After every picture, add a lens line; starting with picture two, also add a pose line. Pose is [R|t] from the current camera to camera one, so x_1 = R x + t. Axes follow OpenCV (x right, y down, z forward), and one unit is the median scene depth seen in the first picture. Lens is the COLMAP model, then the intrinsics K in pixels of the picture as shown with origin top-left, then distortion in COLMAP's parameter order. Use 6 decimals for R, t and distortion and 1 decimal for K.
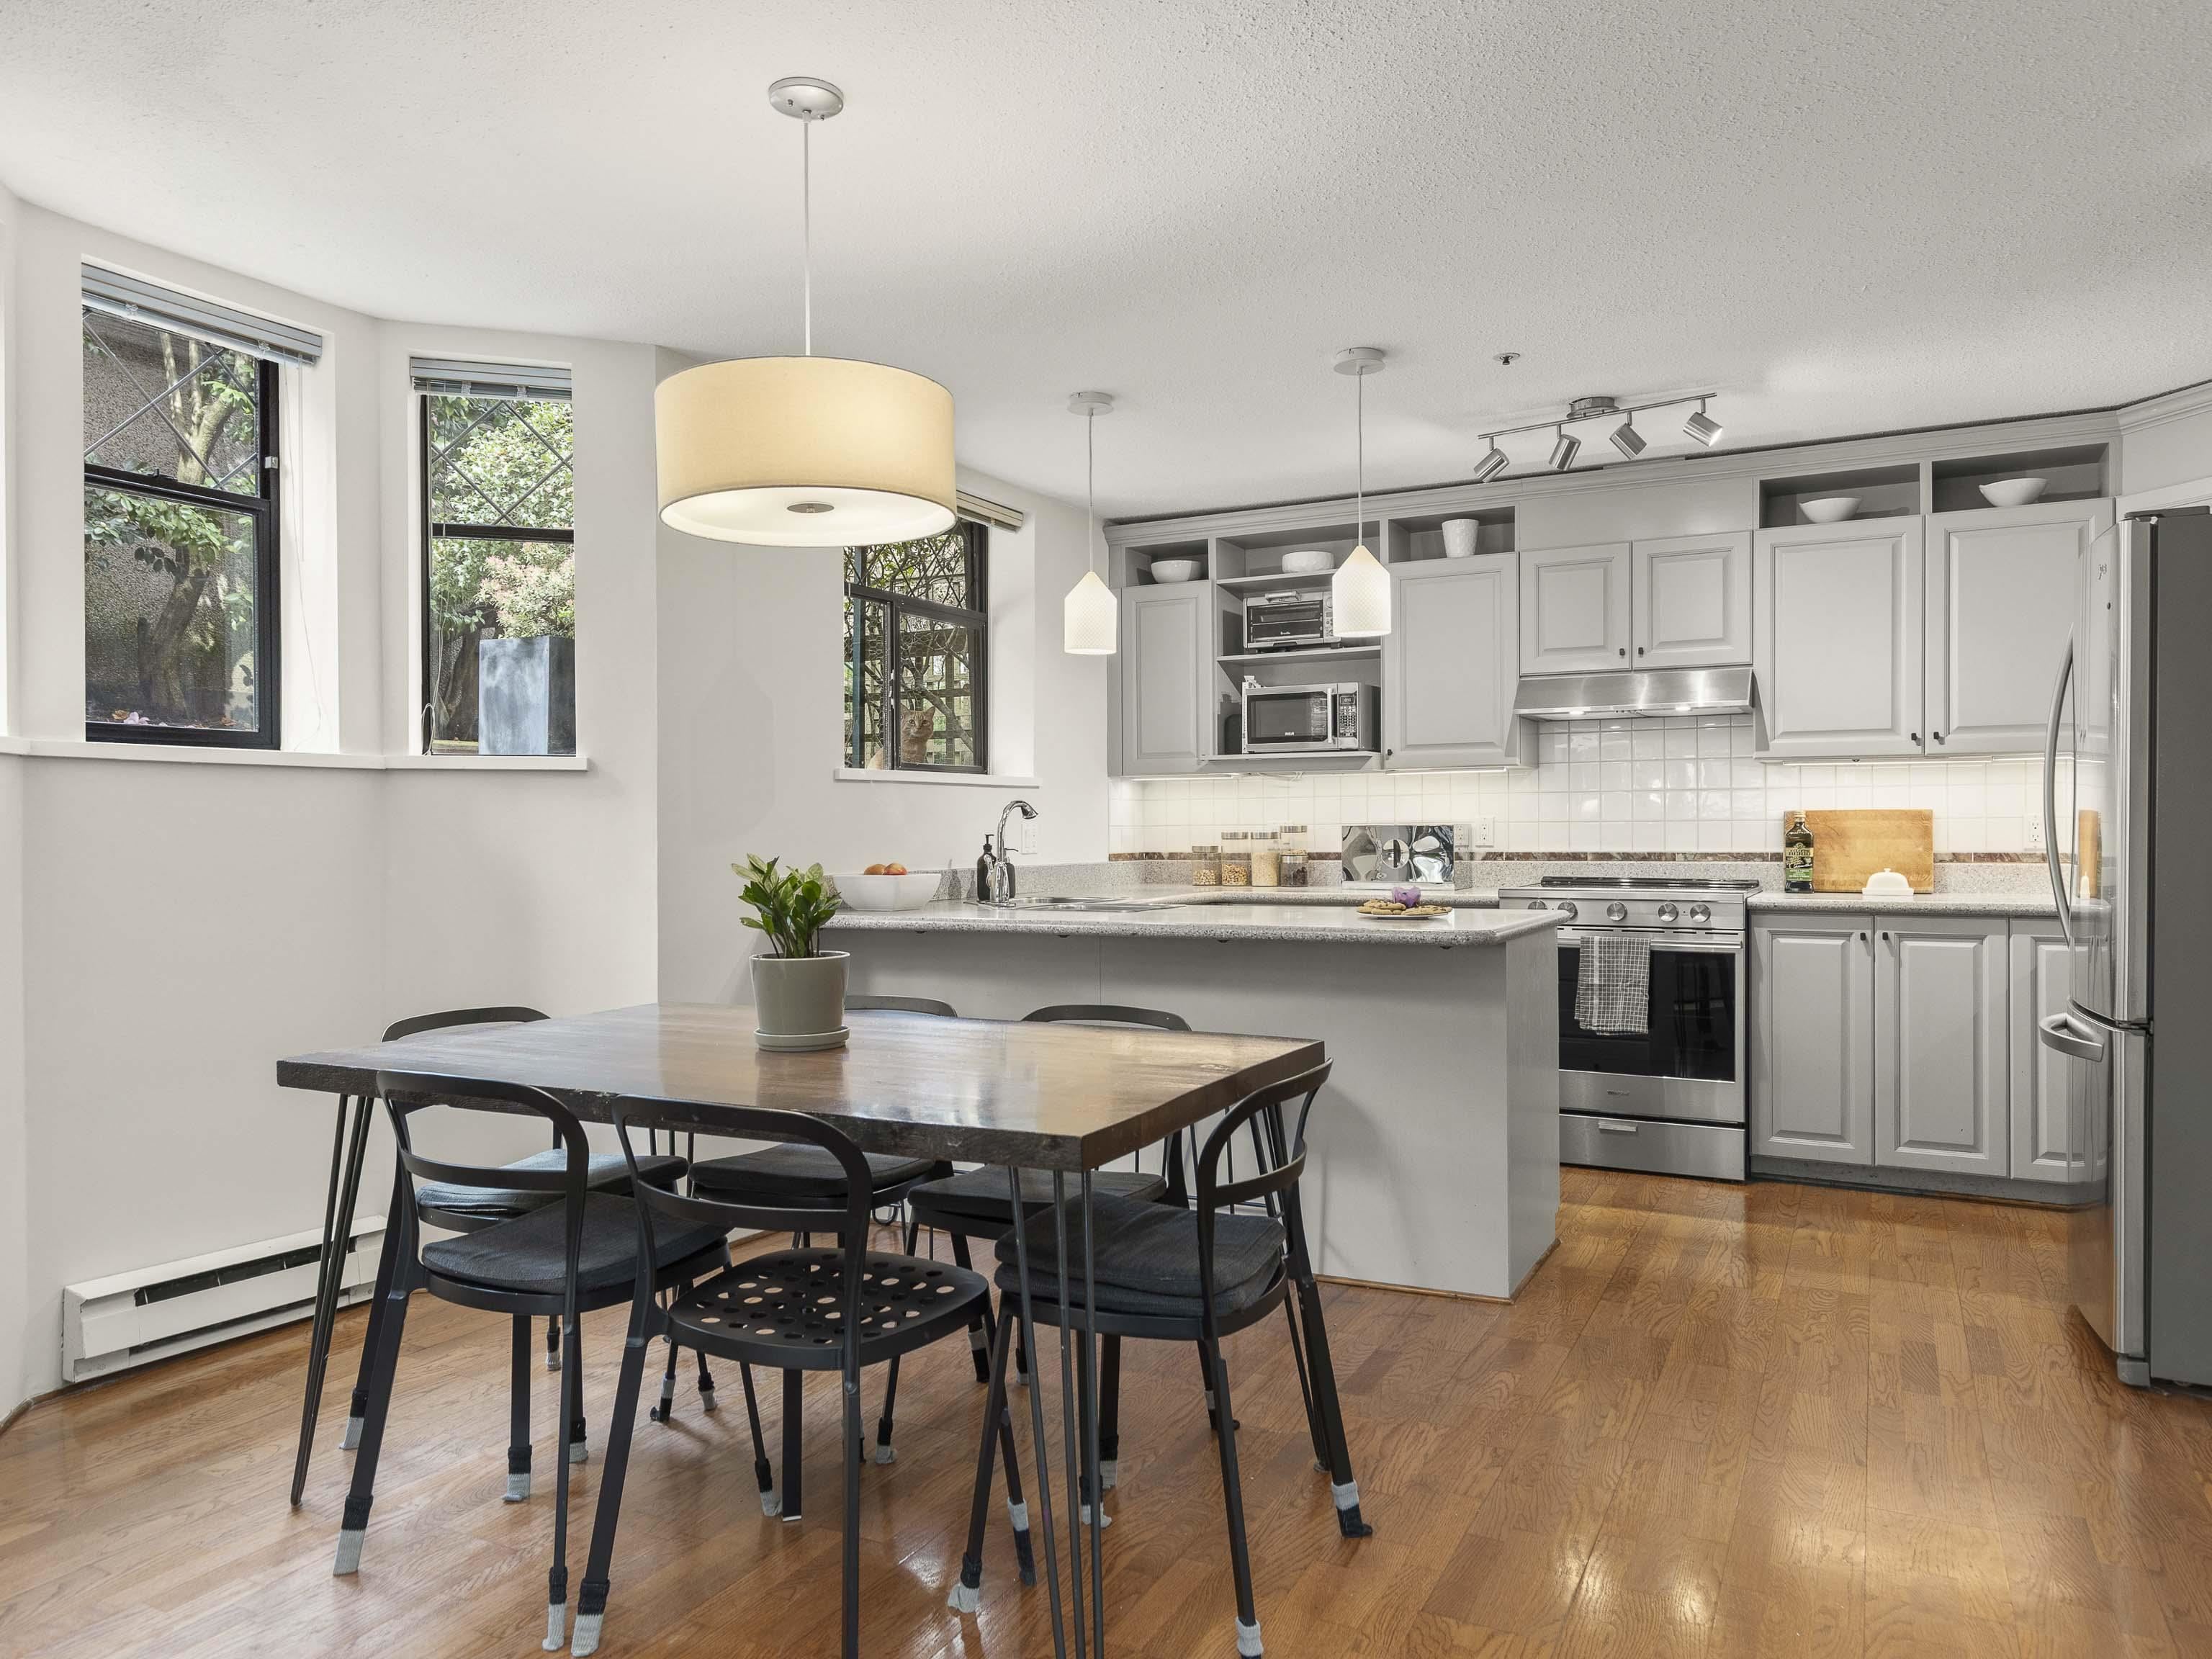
lens RADIAL K [[1477.1, 0, 1103.7], [0, 1477.1, 847.2], [0, 0, 1]] dist [-0.000999, -0.003034]
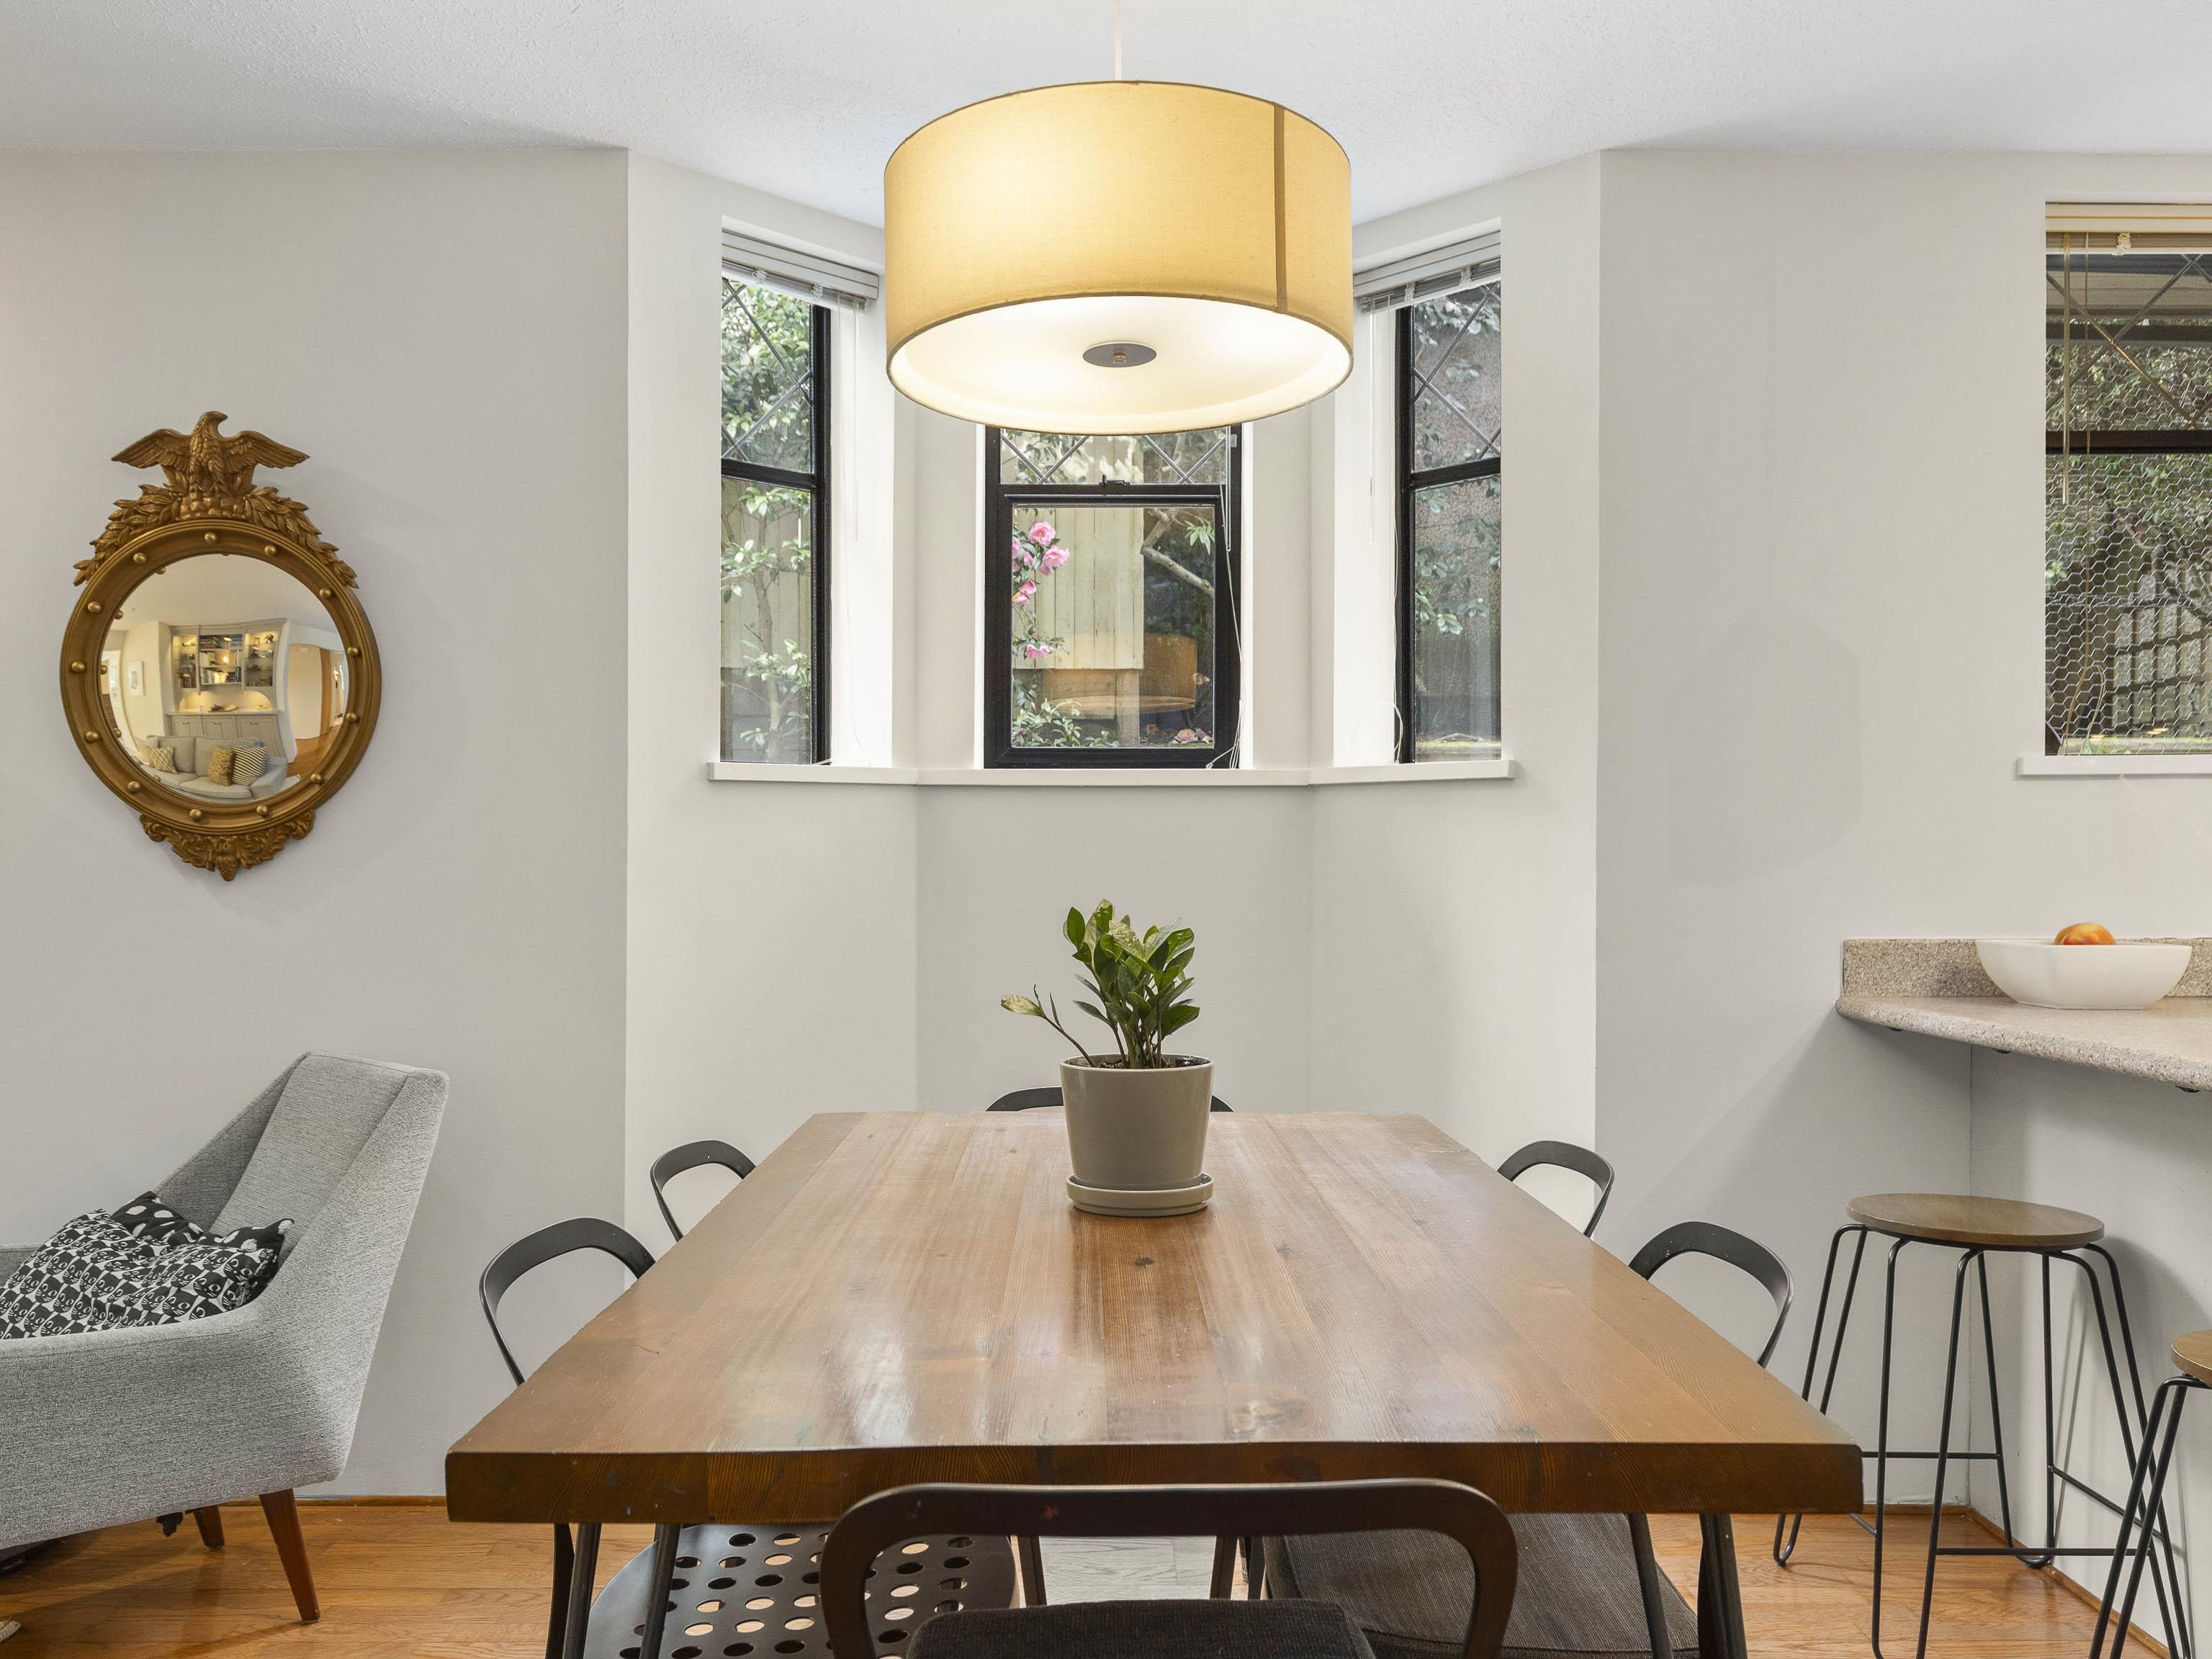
lens RADIAL K [[1742.5, 0, 1106.5], [0, 1742.5, 865.3], [0, 0, 1]] dist [-0.000096, 0.001040]
pose [[0.469630, 0.009461, -0.882813, 0.233038], [-0.013323, 0.999905, 0.003628, -0.007627], [0.882763, 0.010058, 0.469711, 0.326663]]
